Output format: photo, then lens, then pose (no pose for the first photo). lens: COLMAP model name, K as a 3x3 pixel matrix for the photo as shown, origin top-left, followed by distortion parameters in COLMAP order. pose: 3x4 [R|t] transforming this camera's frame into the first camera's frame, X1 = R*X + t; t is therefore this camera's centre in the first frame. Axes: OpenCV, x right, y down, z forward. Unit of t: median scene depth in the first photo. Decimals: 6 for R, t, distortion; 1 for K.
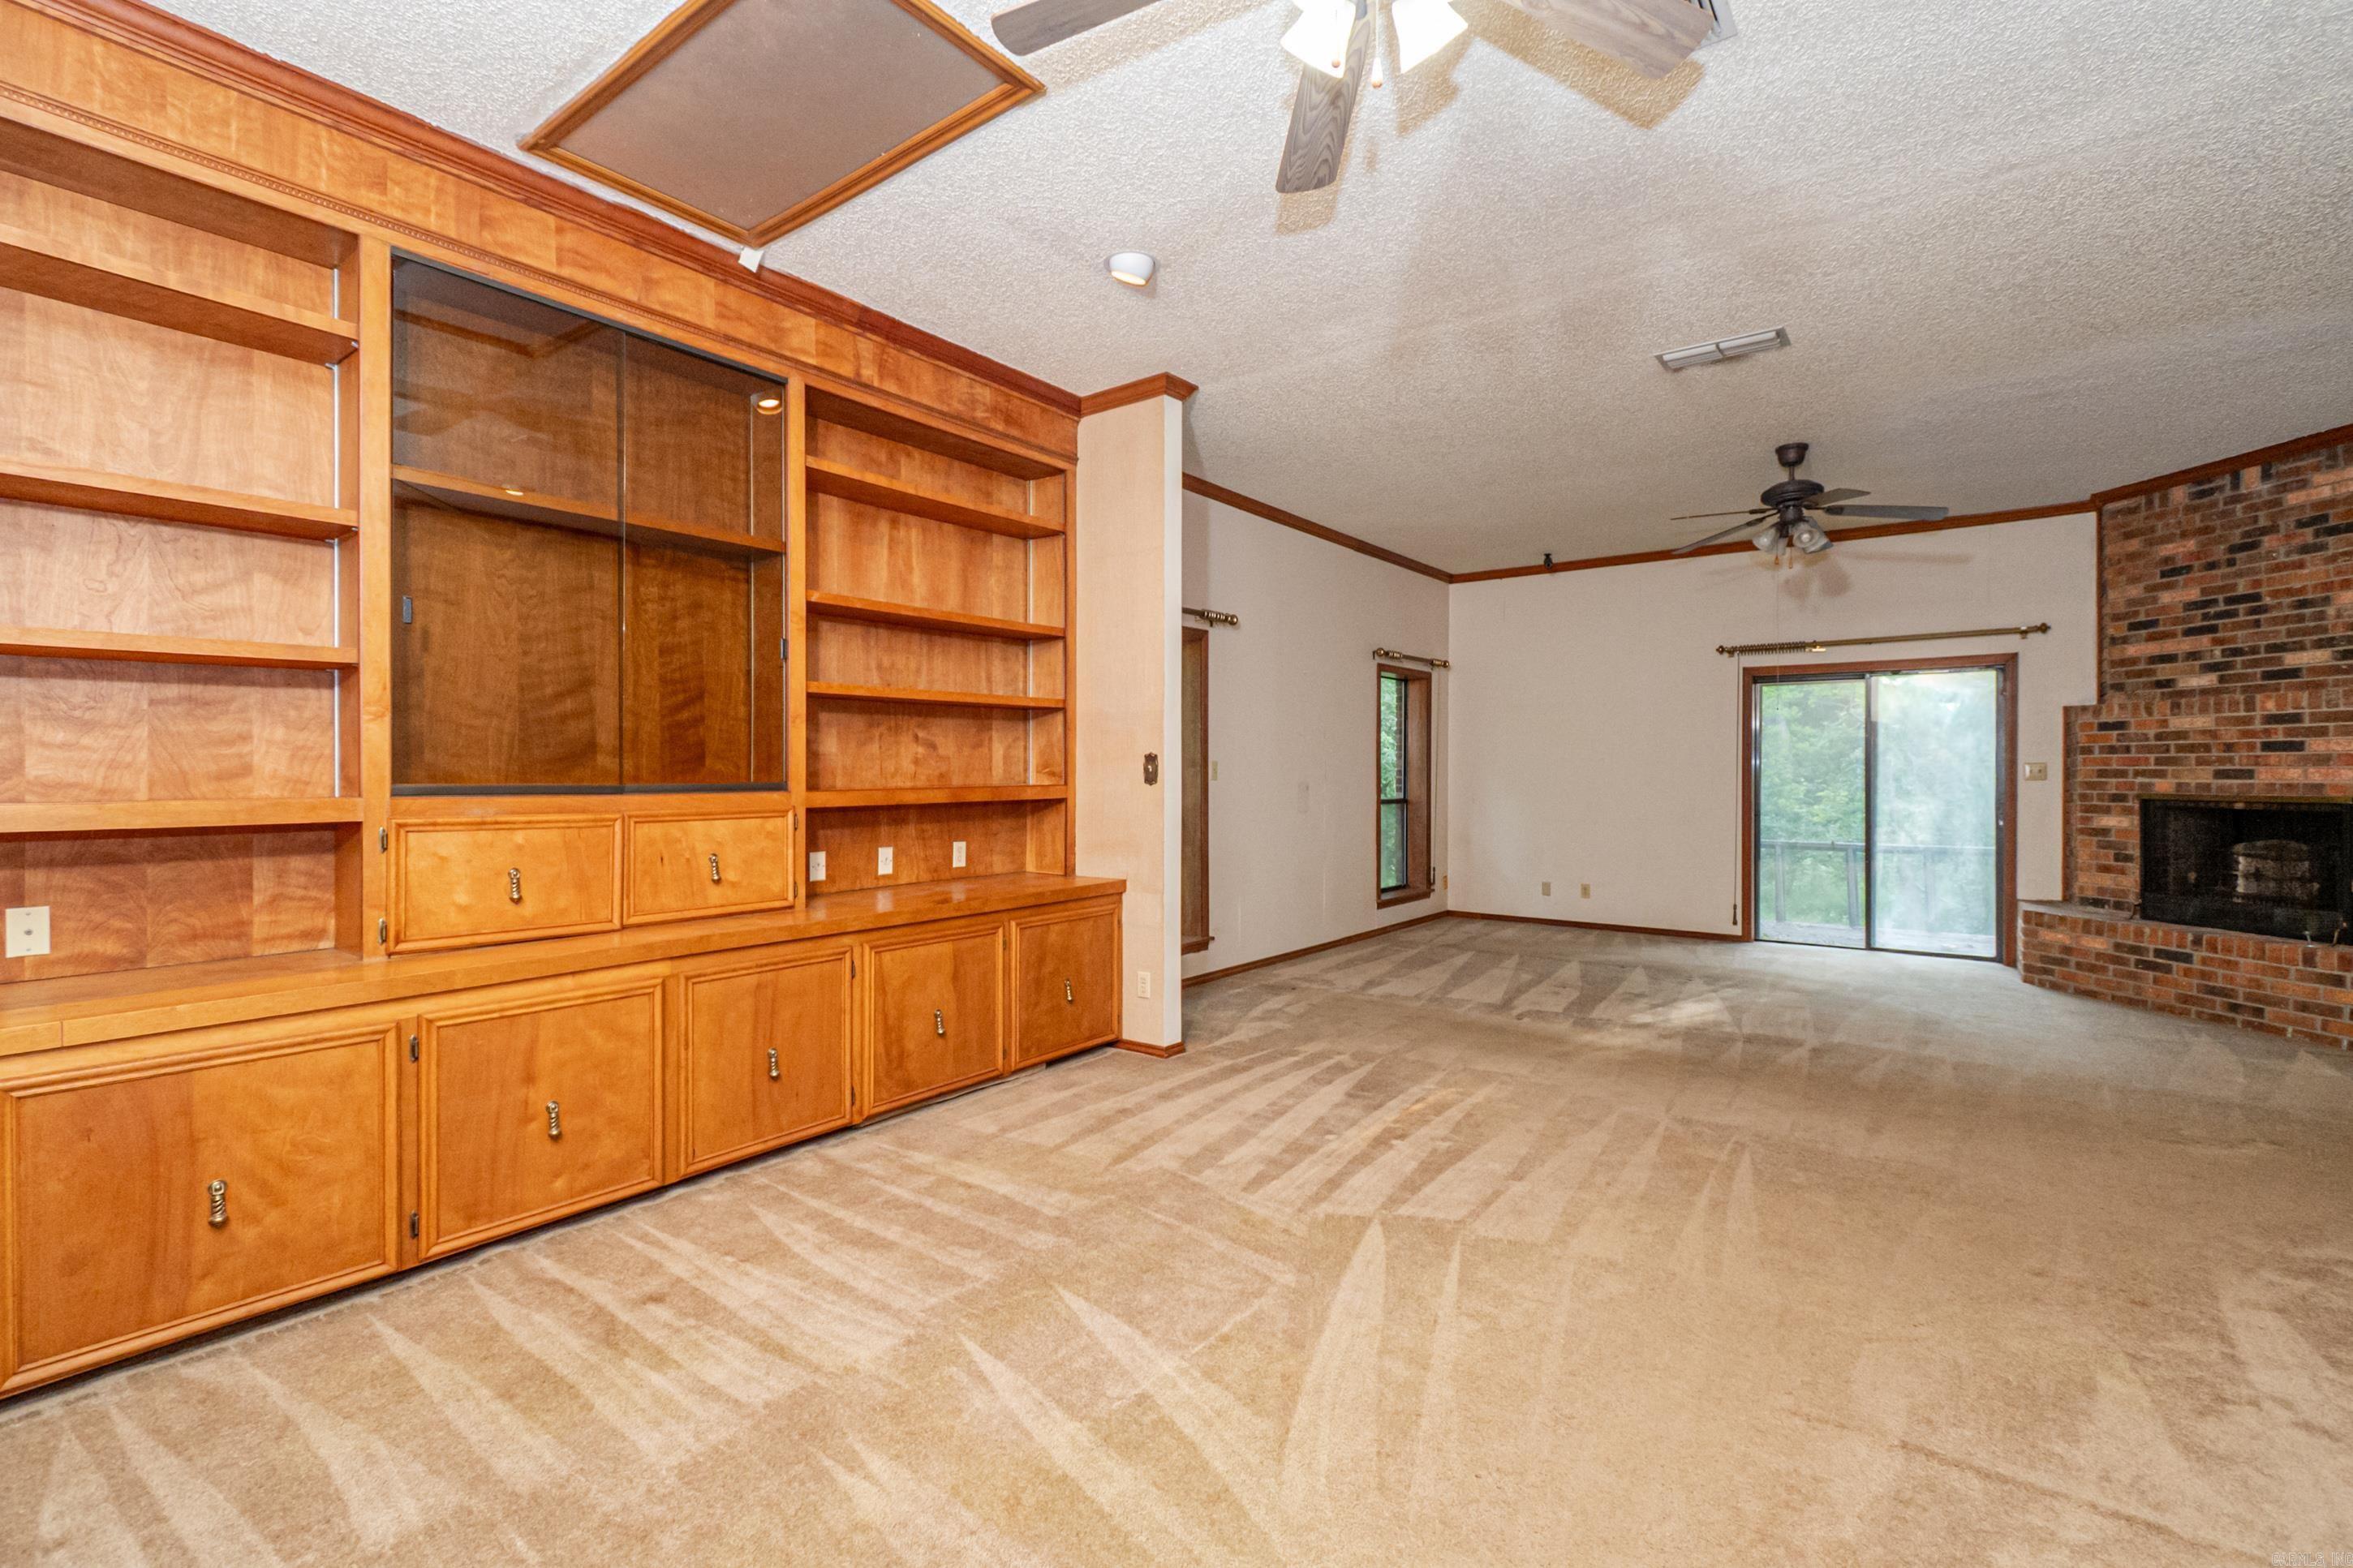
lens RADIAL K [[1038.9, 0, 1167.1], [0, 1038.9, 783.4], [0, 0, 1]] dist [-0.000300, -0.004081]
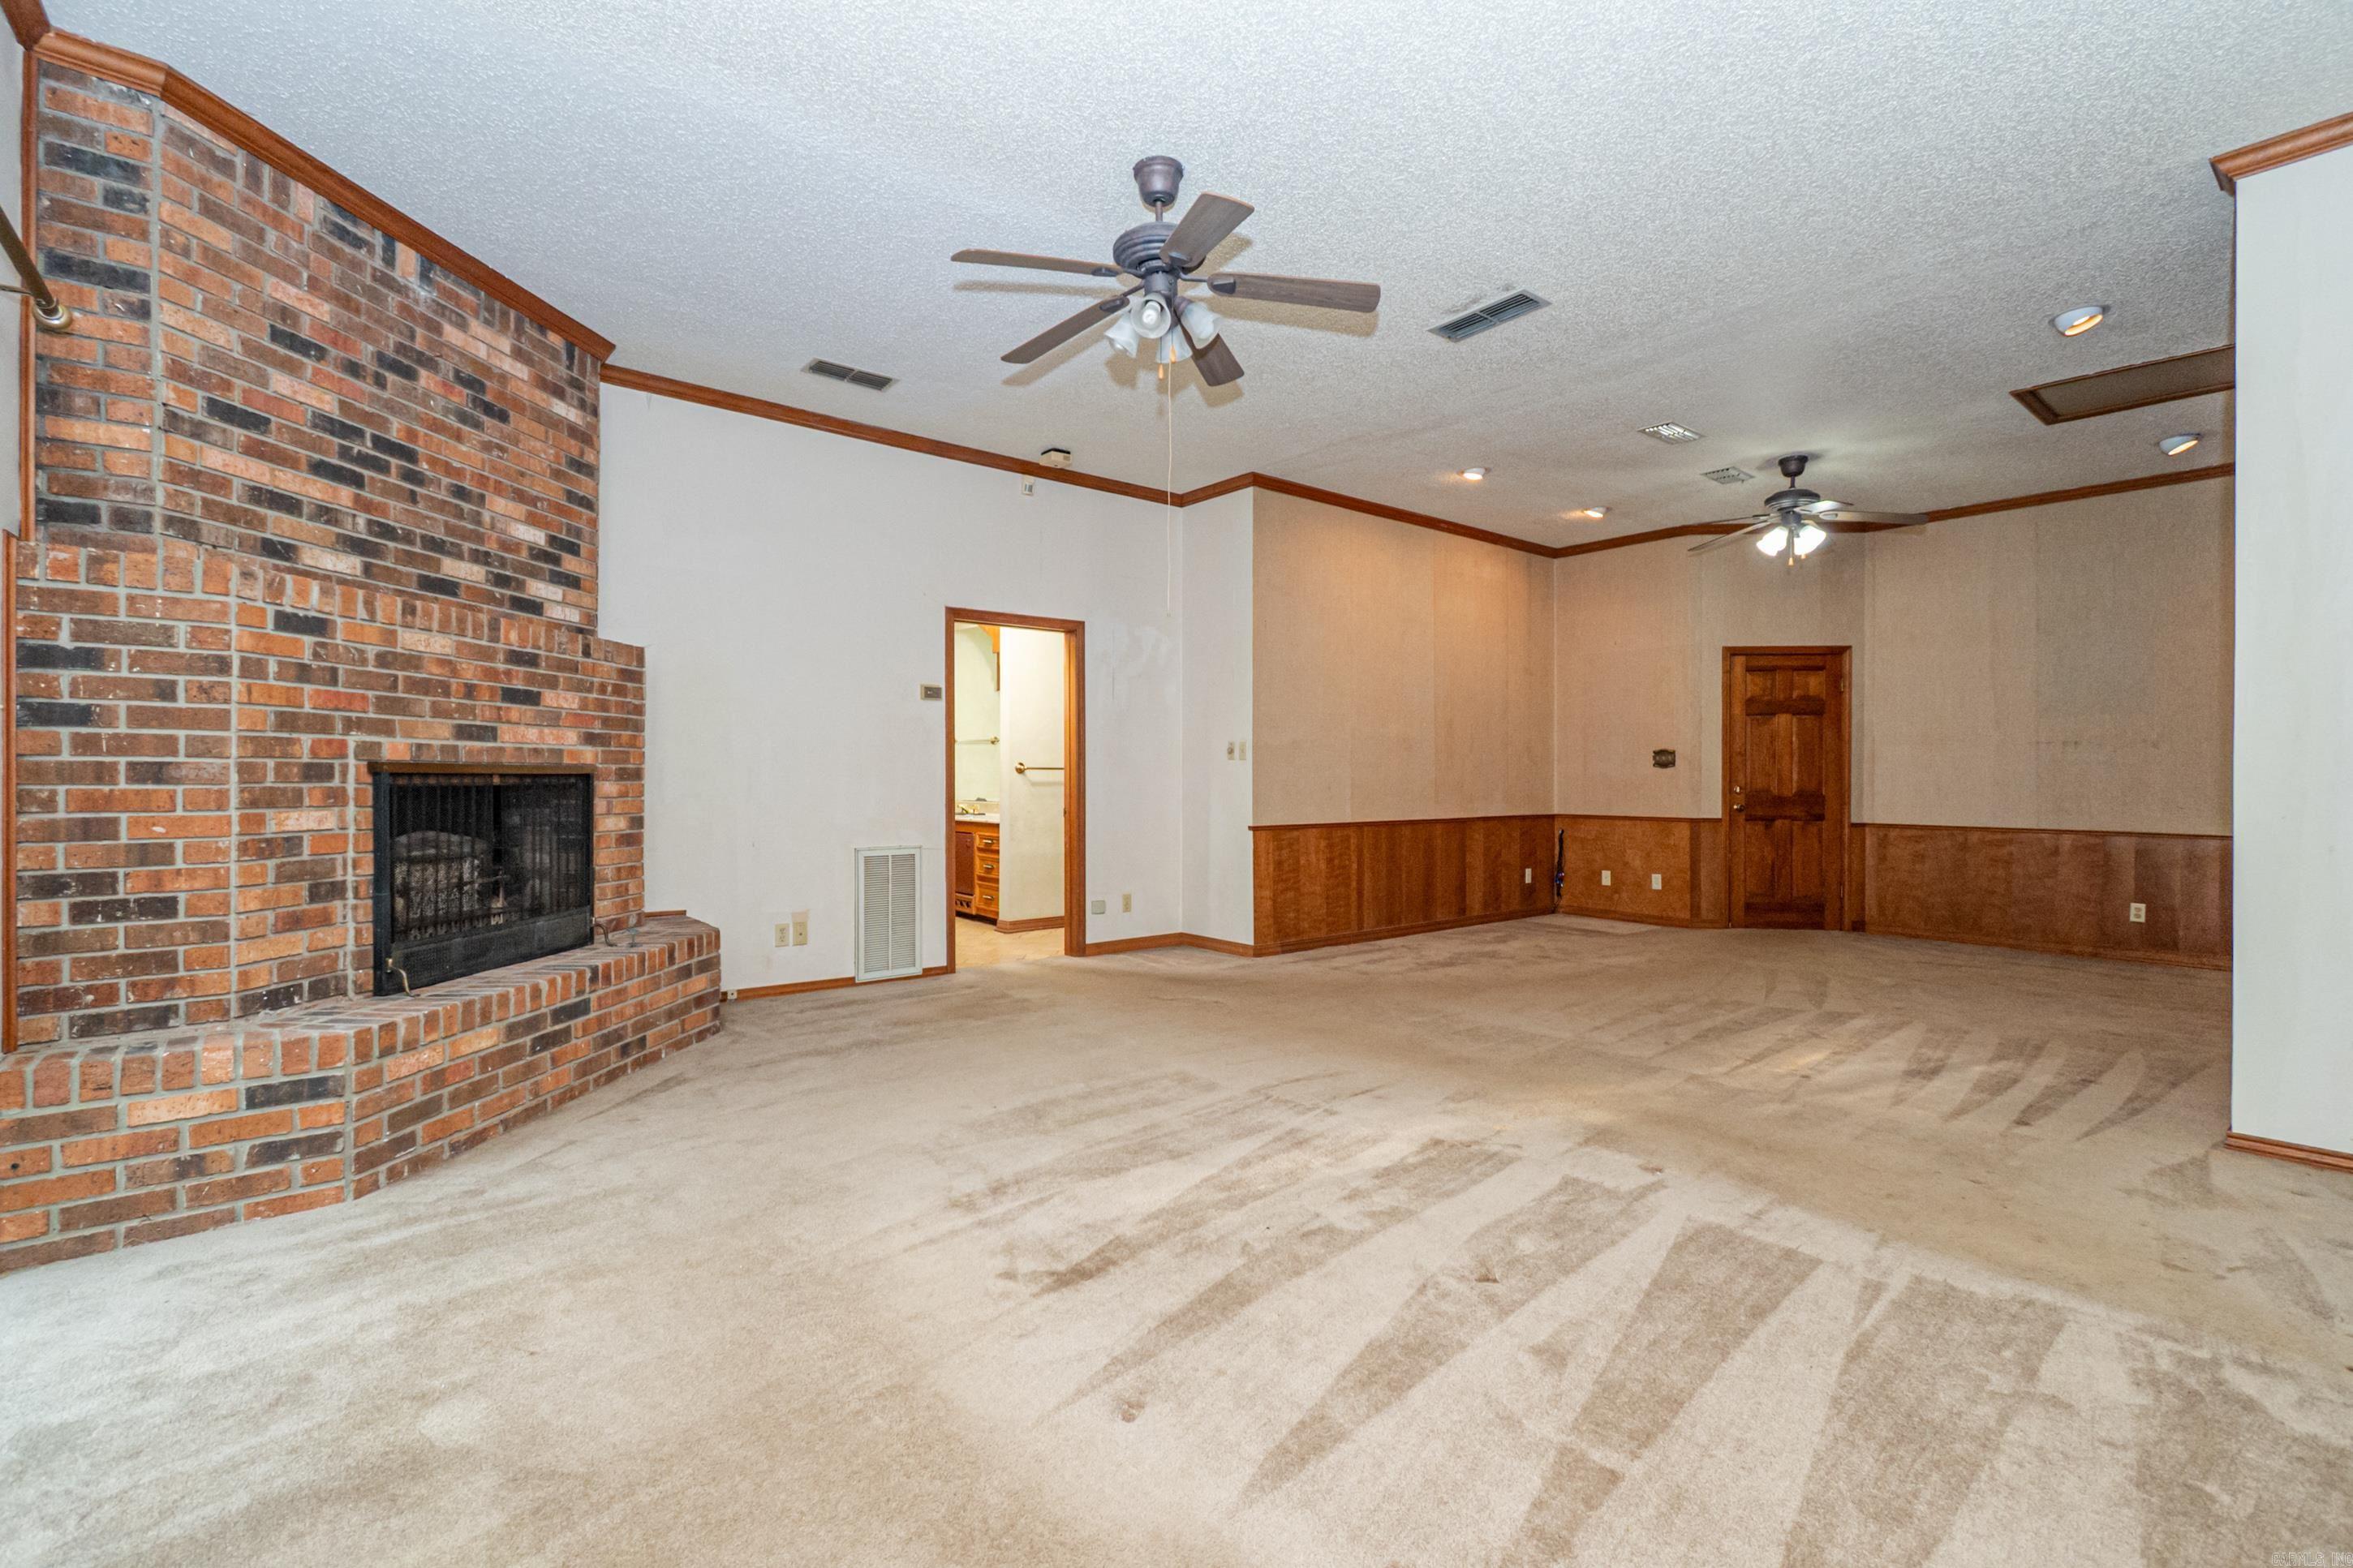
lens RADIAL K [[1038.9, 0, 1178.0], [0, 1038.9, 785.2], [0, 0, 1]] dist [-0.000300, -0.004081]
pose [[-0.975309, -0.005681, 0.220771, 0.433359], [-0.001679, 0.999831, 0.018311, 0.010982], [-0.220838, 0.017488, -0.975154, 1.475114]]
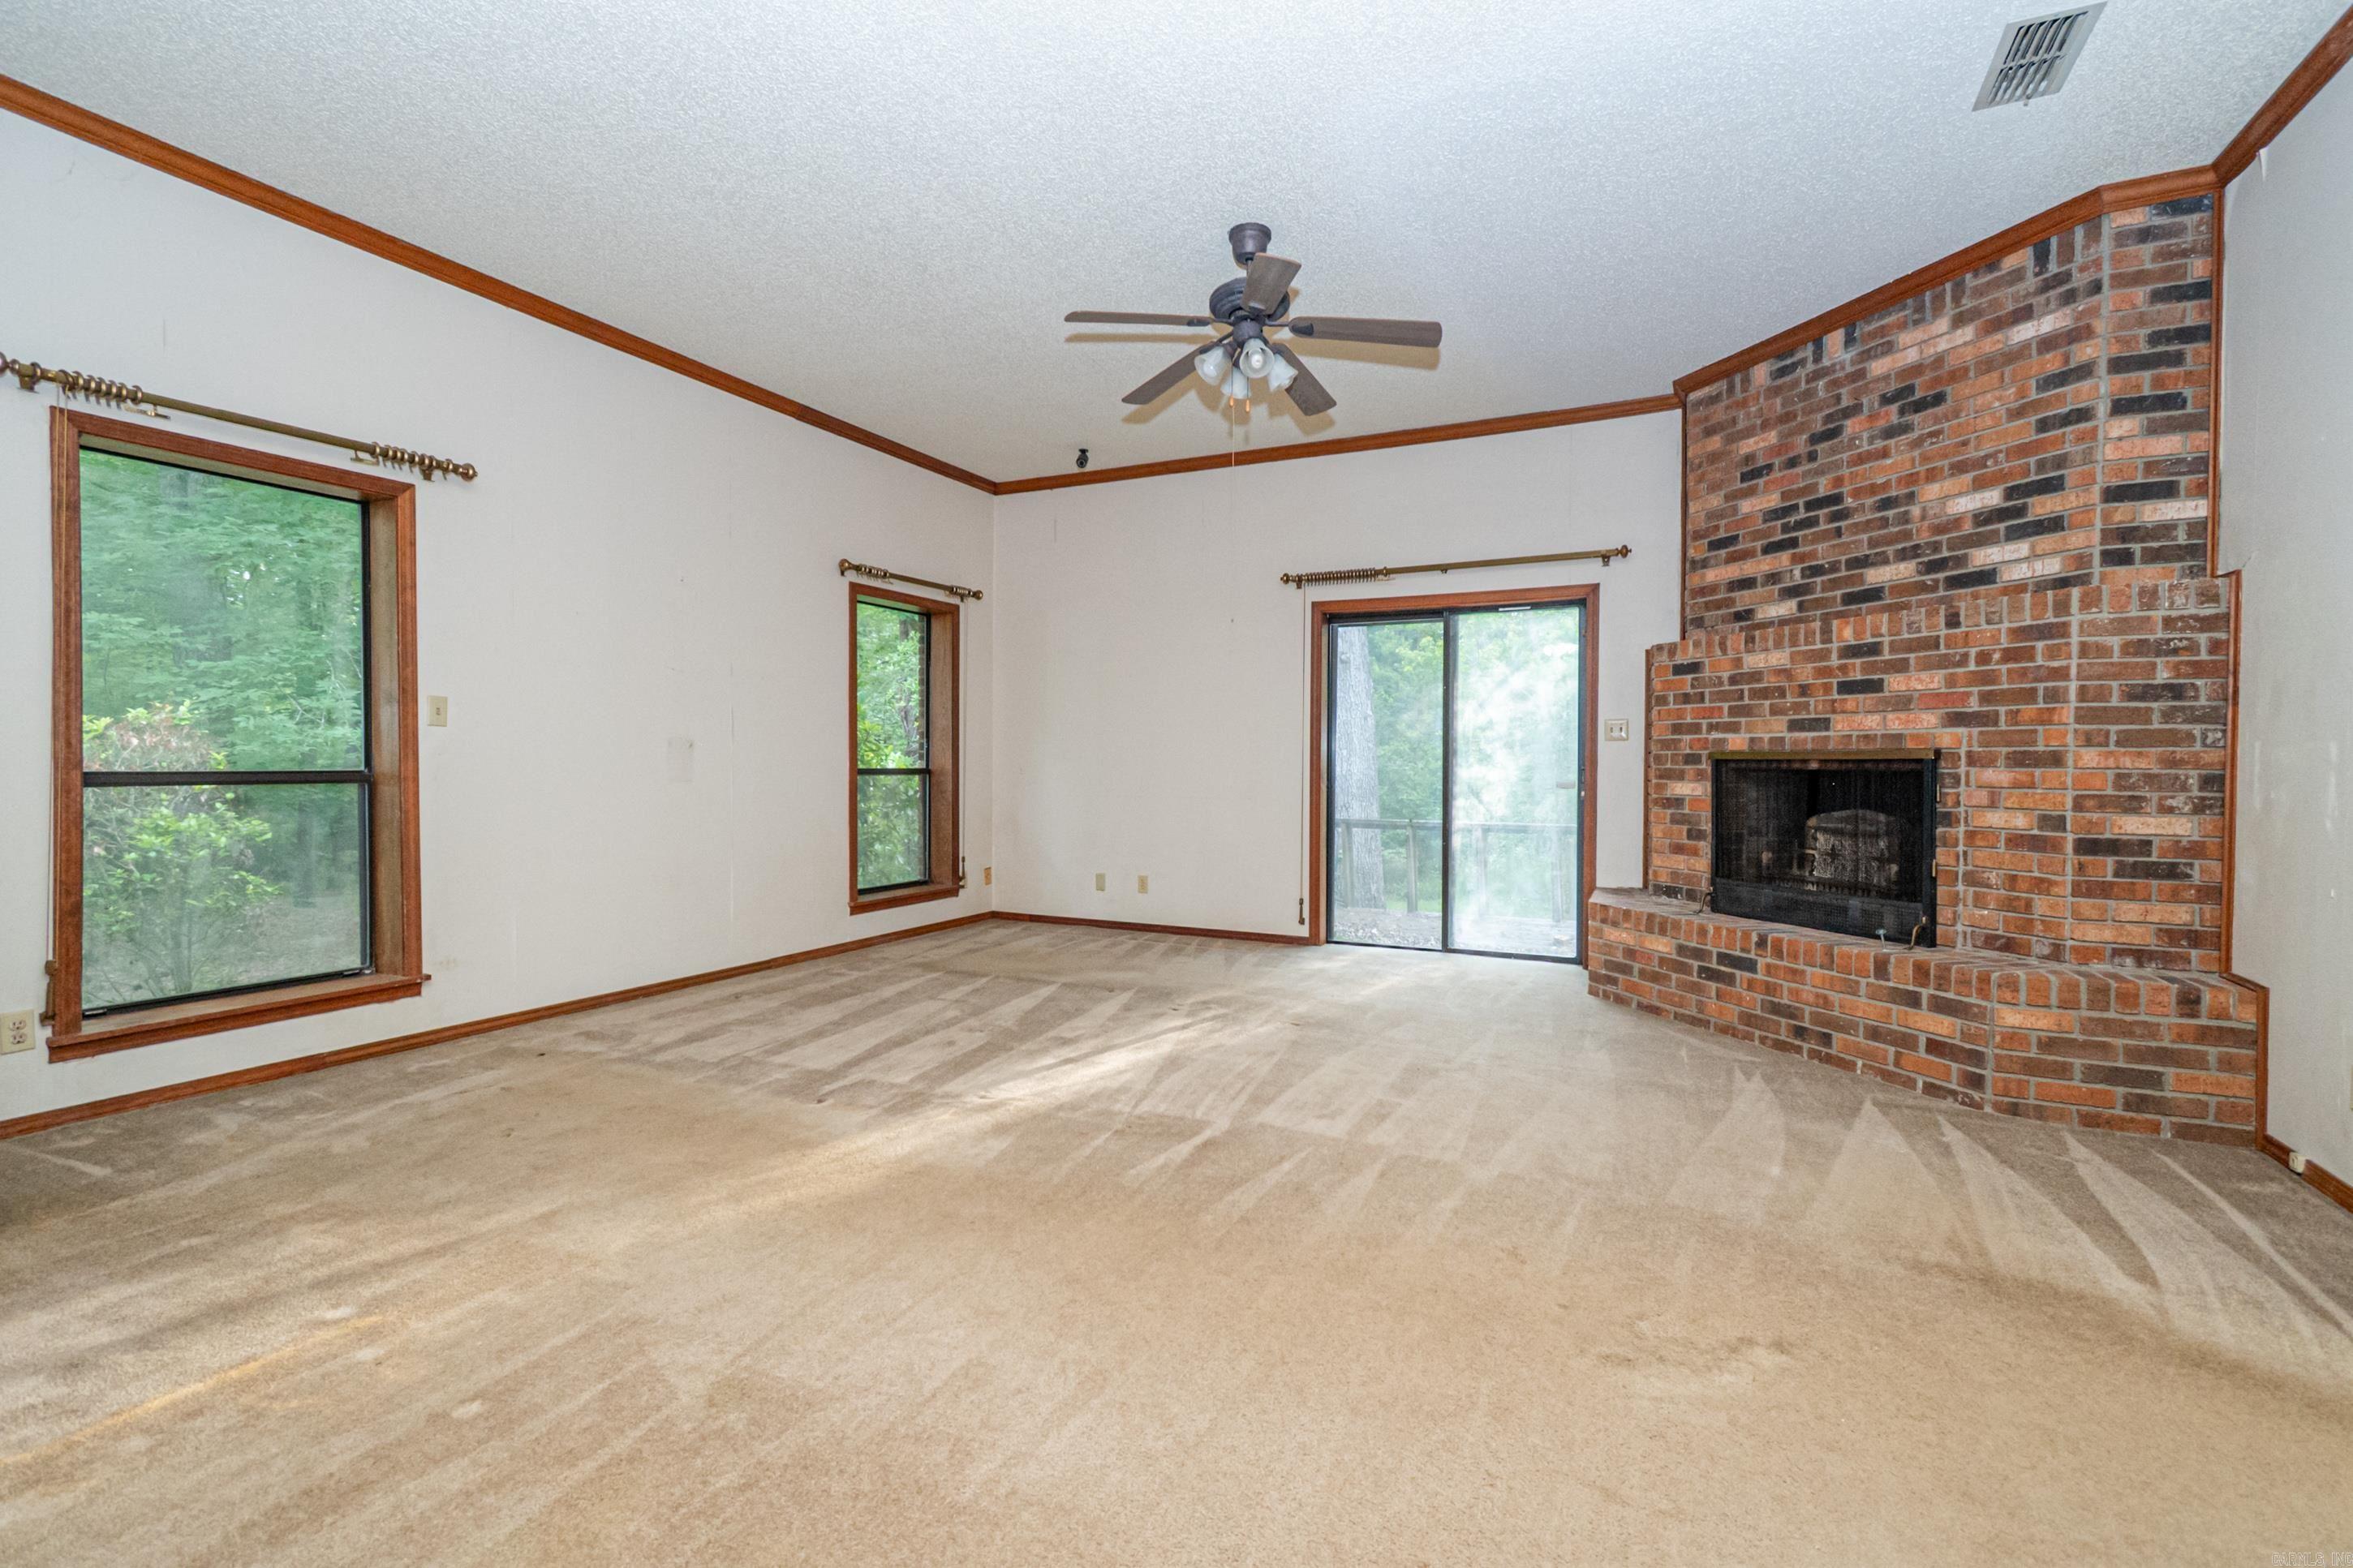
lens RADIAL K [[1038.9, 0, 1177.1], [0, 1038.9, 786.8], [0, 0, 1]] dist [-0.000300, -0.004081]
pose [[0.978180, -0.000644, 0.207757, 0.390467], [-0.002373, 0.999895, 0.014269, 0.026249], [-0.207745, -0.014451, 0.978076, 0.323208]]
